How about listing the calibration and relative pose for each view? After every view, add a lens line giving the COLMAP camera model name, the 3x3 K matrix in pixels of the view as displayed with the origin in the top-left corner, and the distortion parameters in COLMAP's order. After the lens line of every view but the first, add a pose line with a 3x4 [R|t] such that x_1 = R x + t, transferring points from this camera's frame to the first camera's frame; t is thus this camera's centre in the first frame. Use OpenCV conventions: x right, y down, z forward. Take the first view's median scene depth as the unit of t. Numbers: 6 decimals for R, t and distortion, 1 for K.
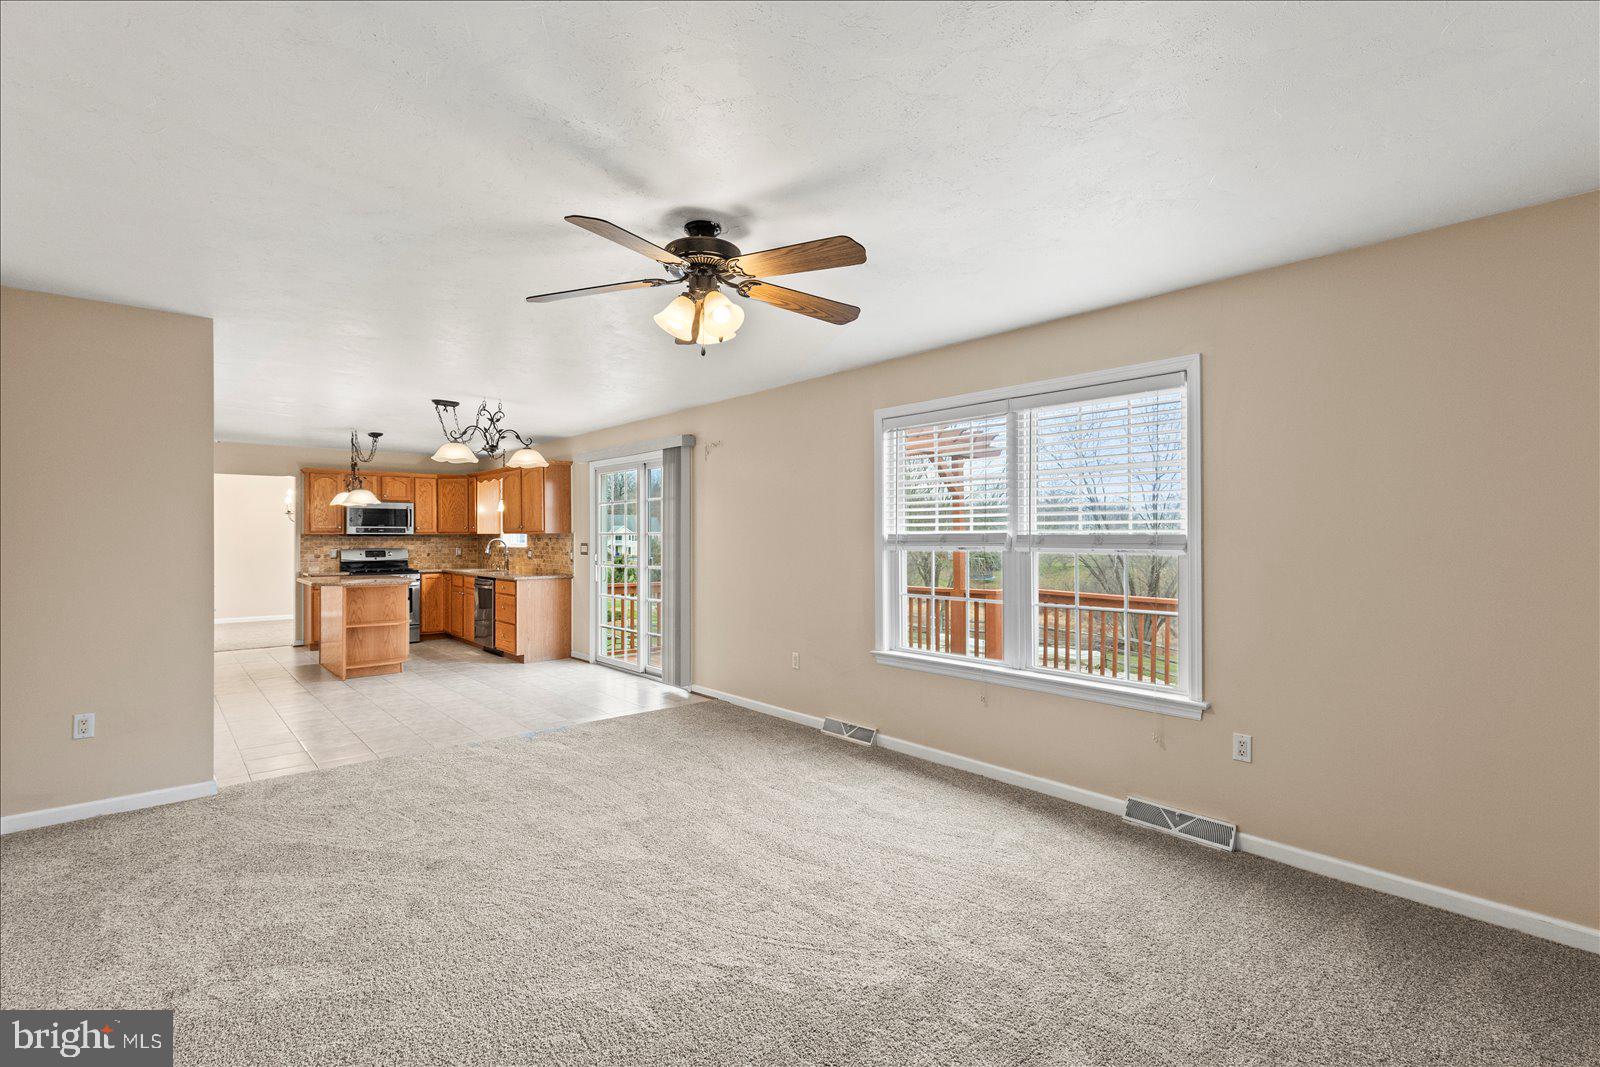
lens RADIAL K [[730.0, 0, 791.5], [0, 730.0, 539.8], [0, 0, 1]] dist [-0.000893, -0.000154]
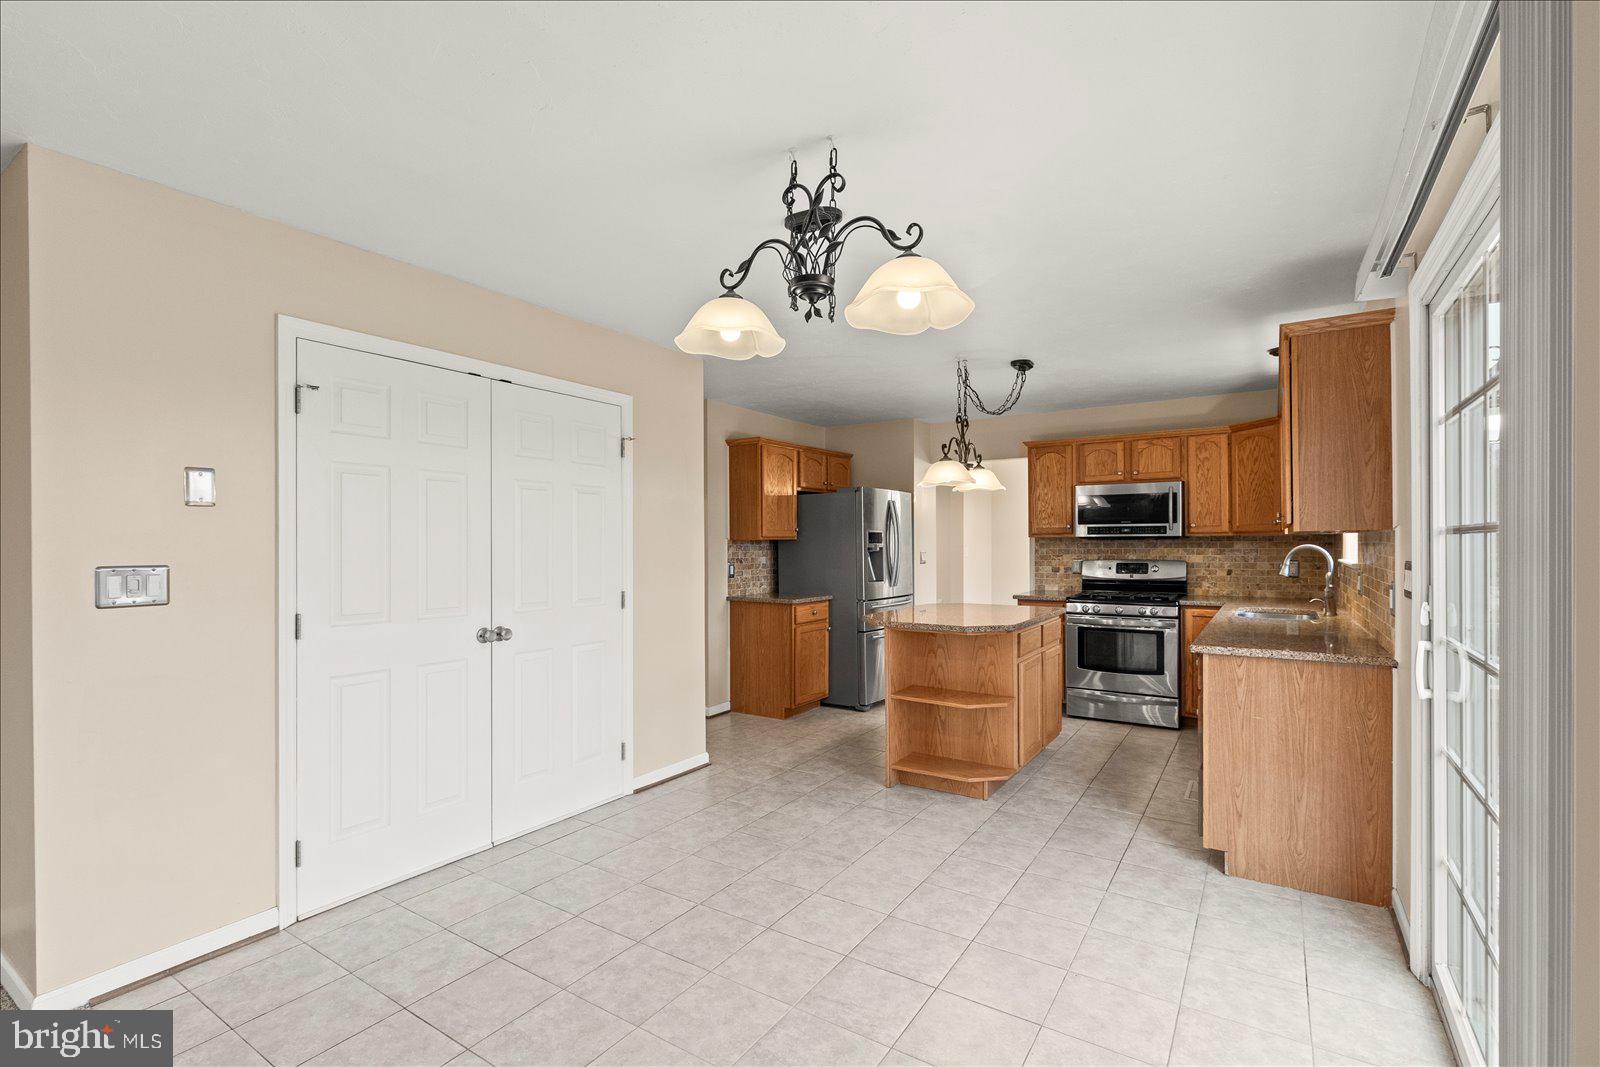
lens RADIAL K [[730.0, 0, 791.5], [0, 730.0, 539.8], [0, 0, 1]] dist [-0.000893, -0.000154]
pose [[0.266851, -0.005340, -0.963723, -0.049375], [0.002635, 0.999985, -0.004811, -0.002619], [0.963734, -0.001255, 0.266861, 0.558148]]
